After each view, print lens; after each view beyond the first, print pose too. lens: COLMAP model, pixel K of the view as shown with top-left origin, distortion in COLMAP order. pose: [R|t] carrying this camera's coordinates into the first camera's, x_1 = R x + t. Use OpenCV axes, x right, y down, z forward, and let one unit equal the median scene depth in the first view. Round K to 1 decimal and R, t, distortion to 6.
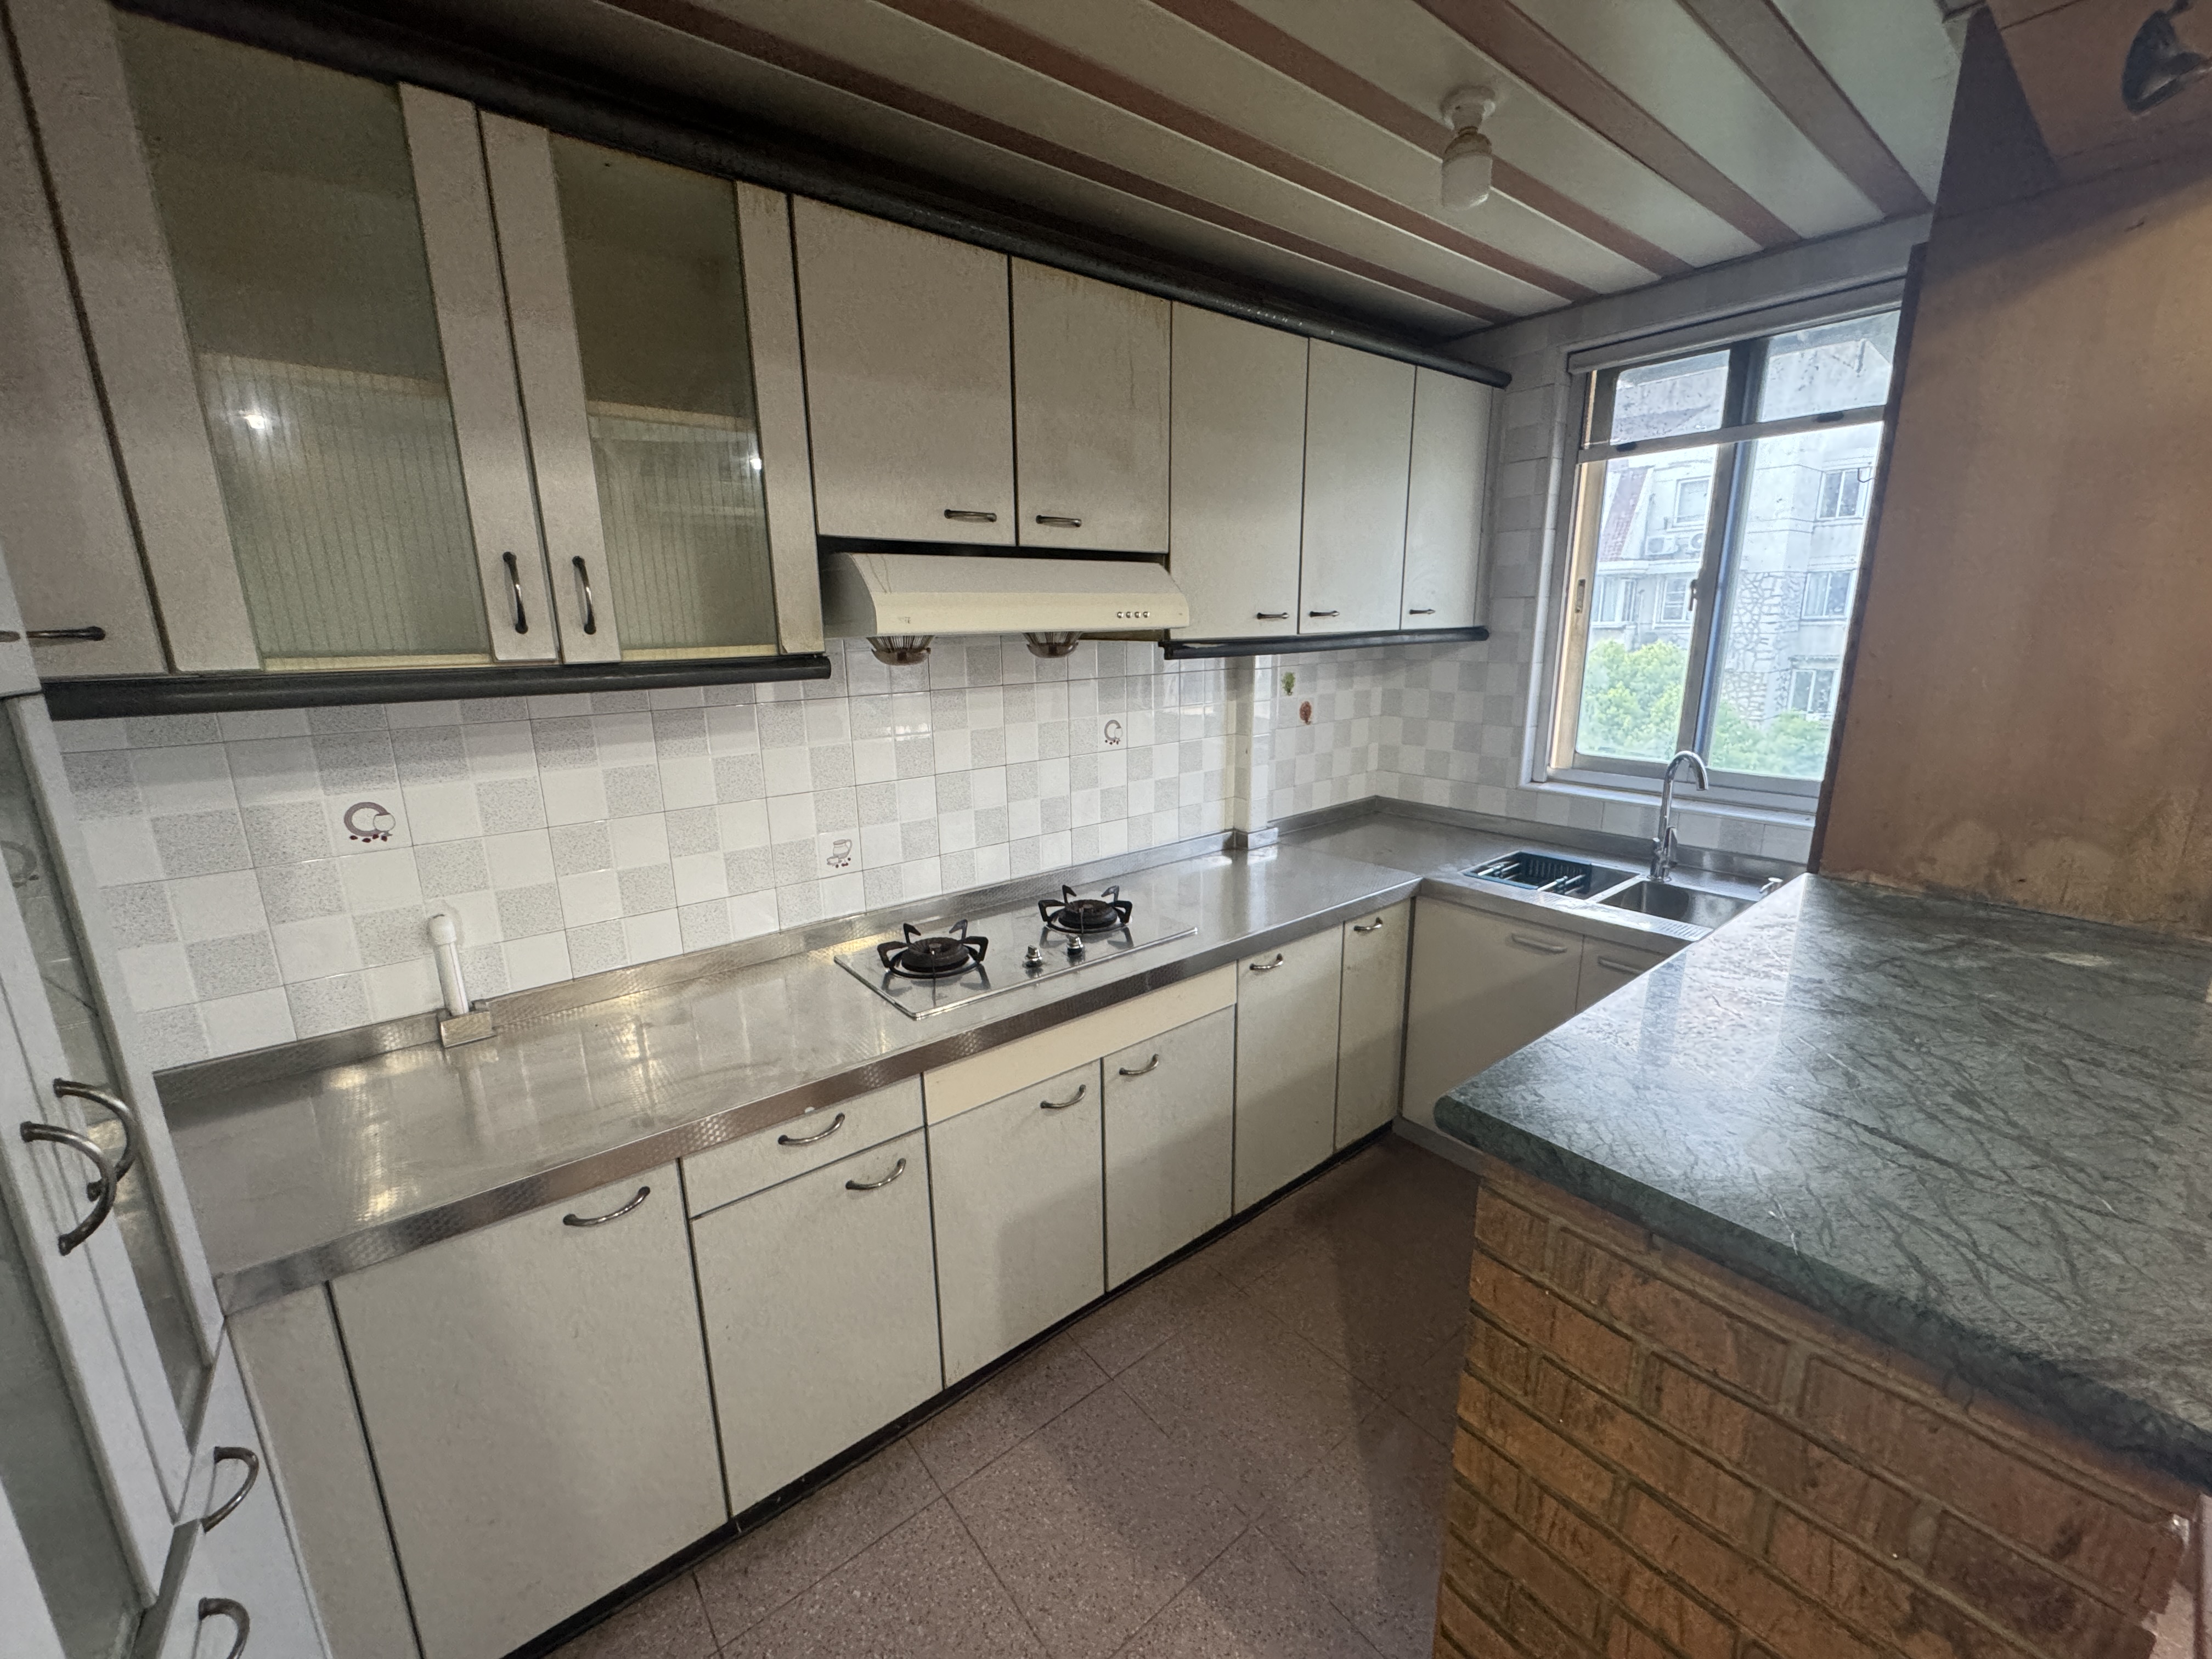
lens RADIAL K [[884.3, 0, 1097.9], [0, 884.3, 841.1], [0, 0, 1]] dist [-0.001709, -0.000709]
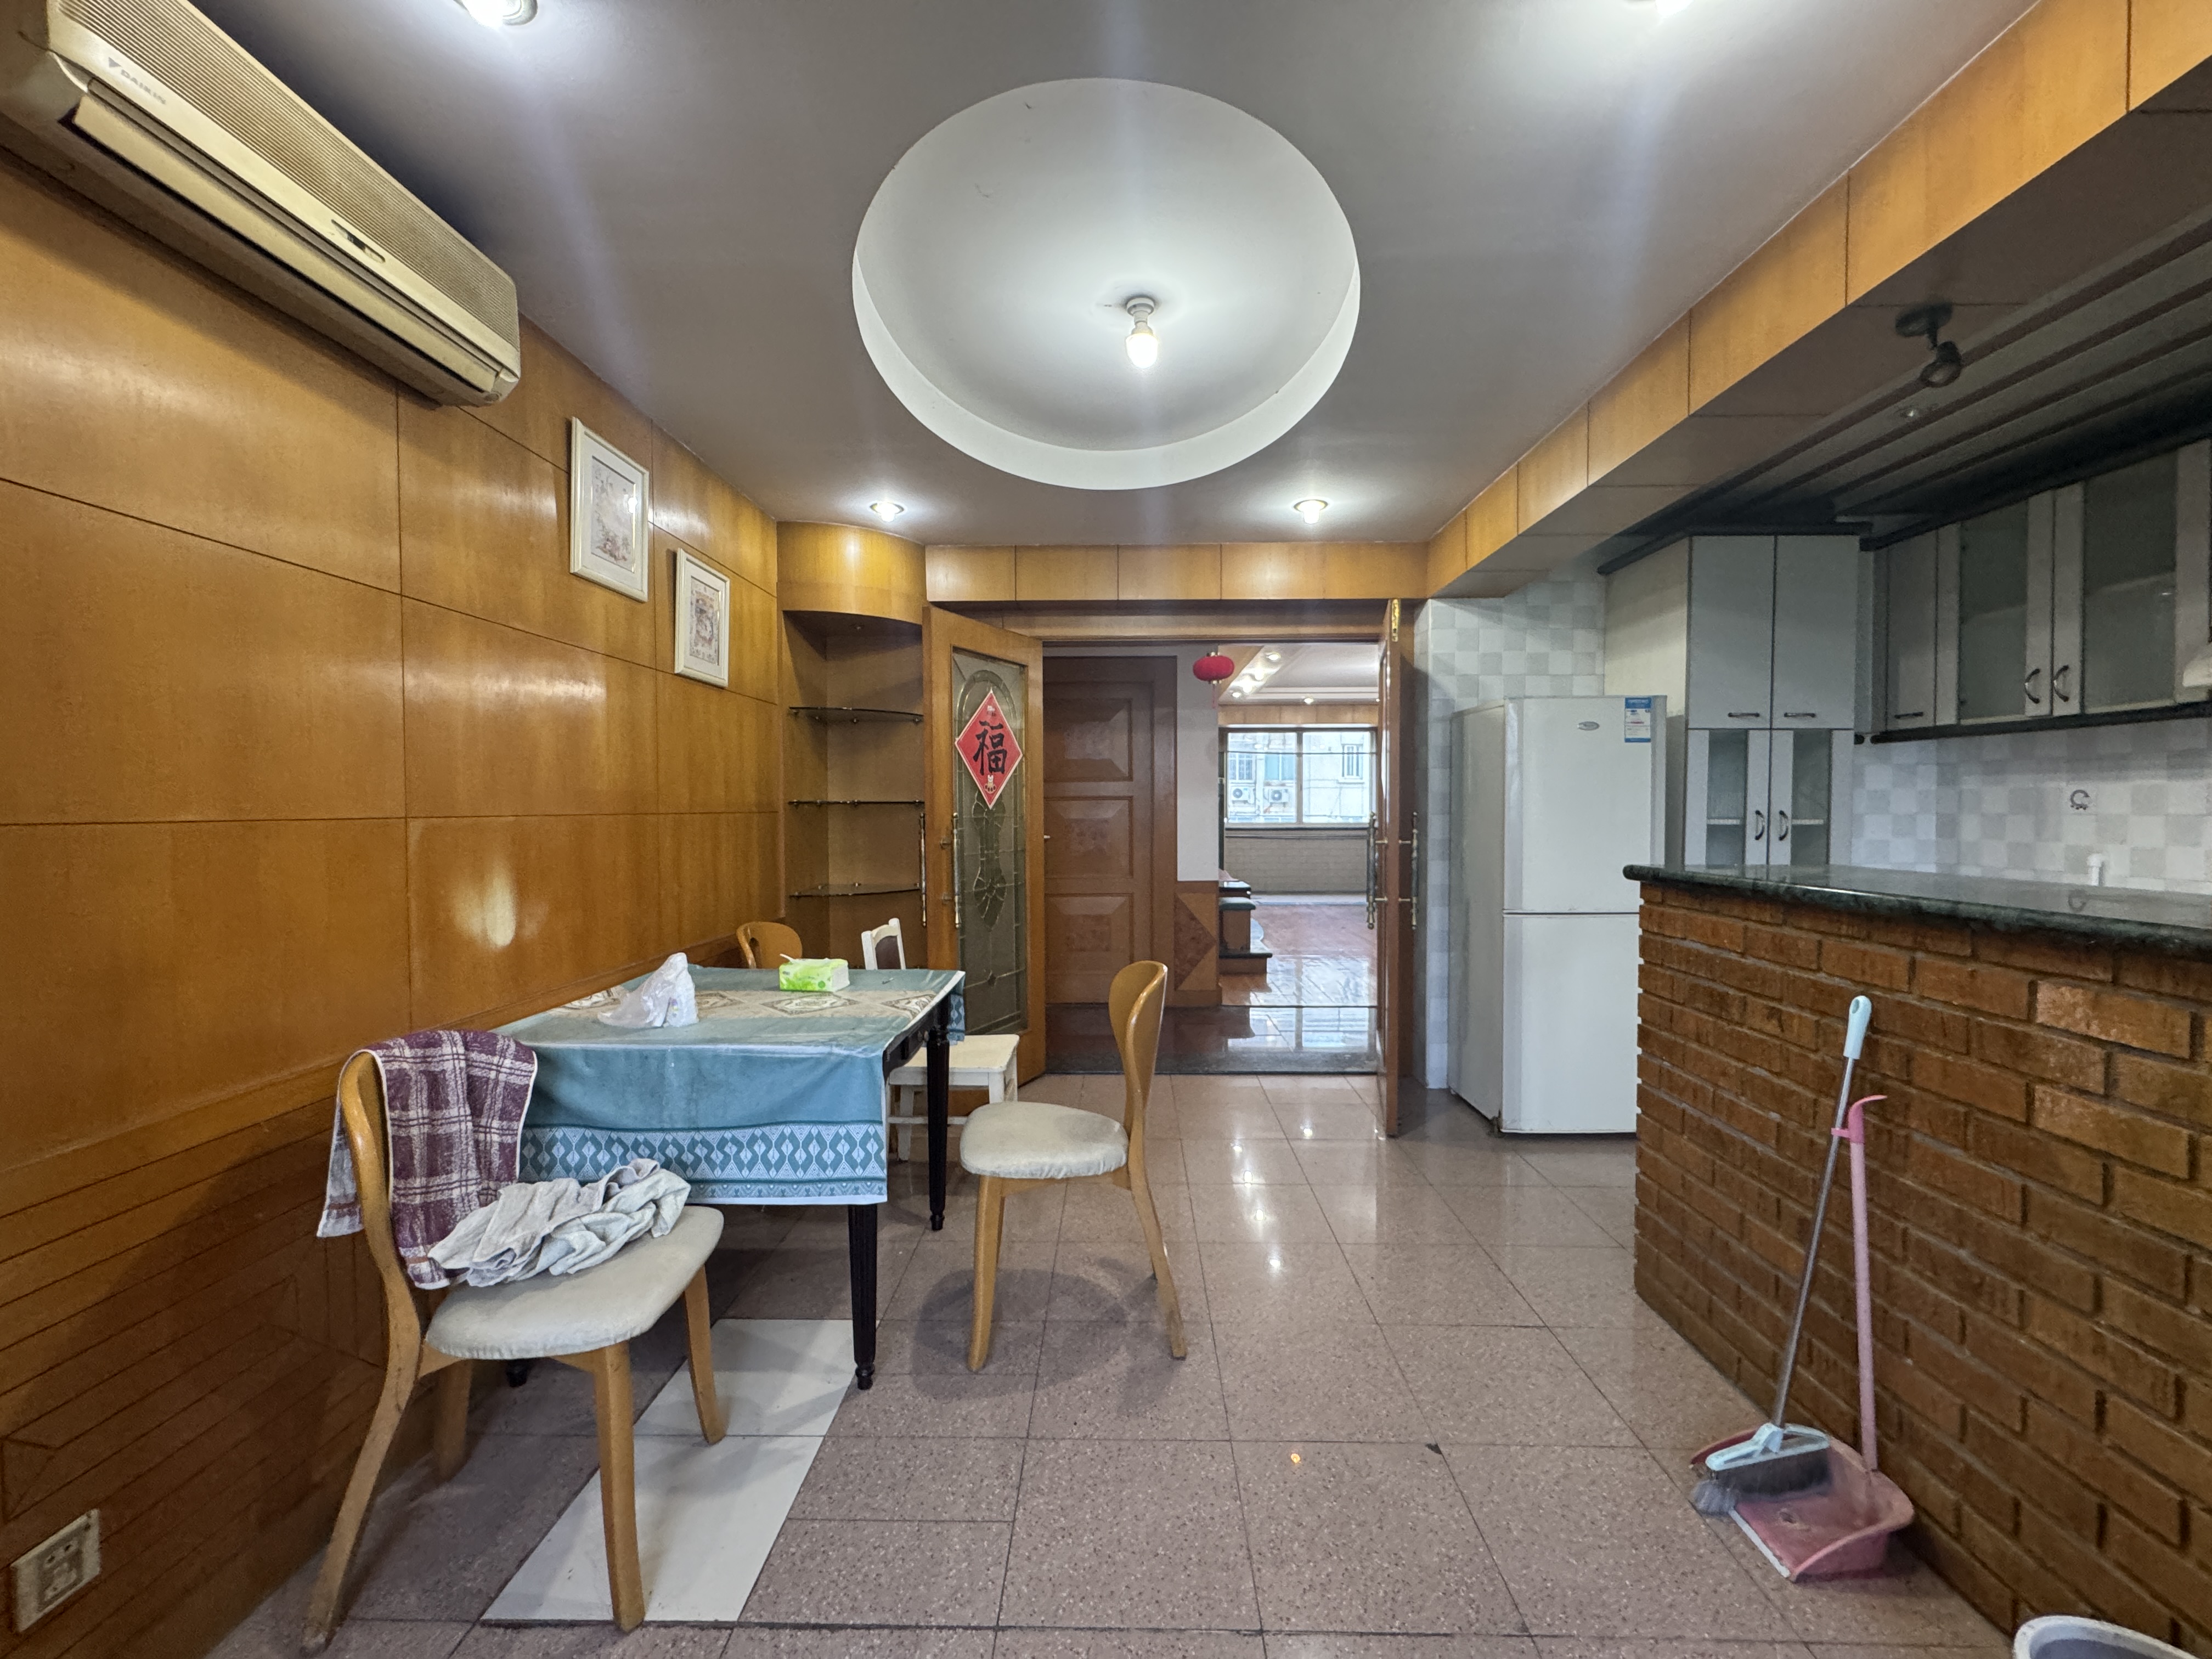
lens RADIAL K [[884.3, 0, 1104.2], [0, 884.3, 813.6], [0, 0, 1]] dist [-0.001709, -0.000709]
pose [[-0.637129, 0.031703, -0.770105, 2.272727], [-0.172779, 0.967851, 0.182788, 0.027295], [0.751142, 0.249517, -0.611168, 0.594799]]
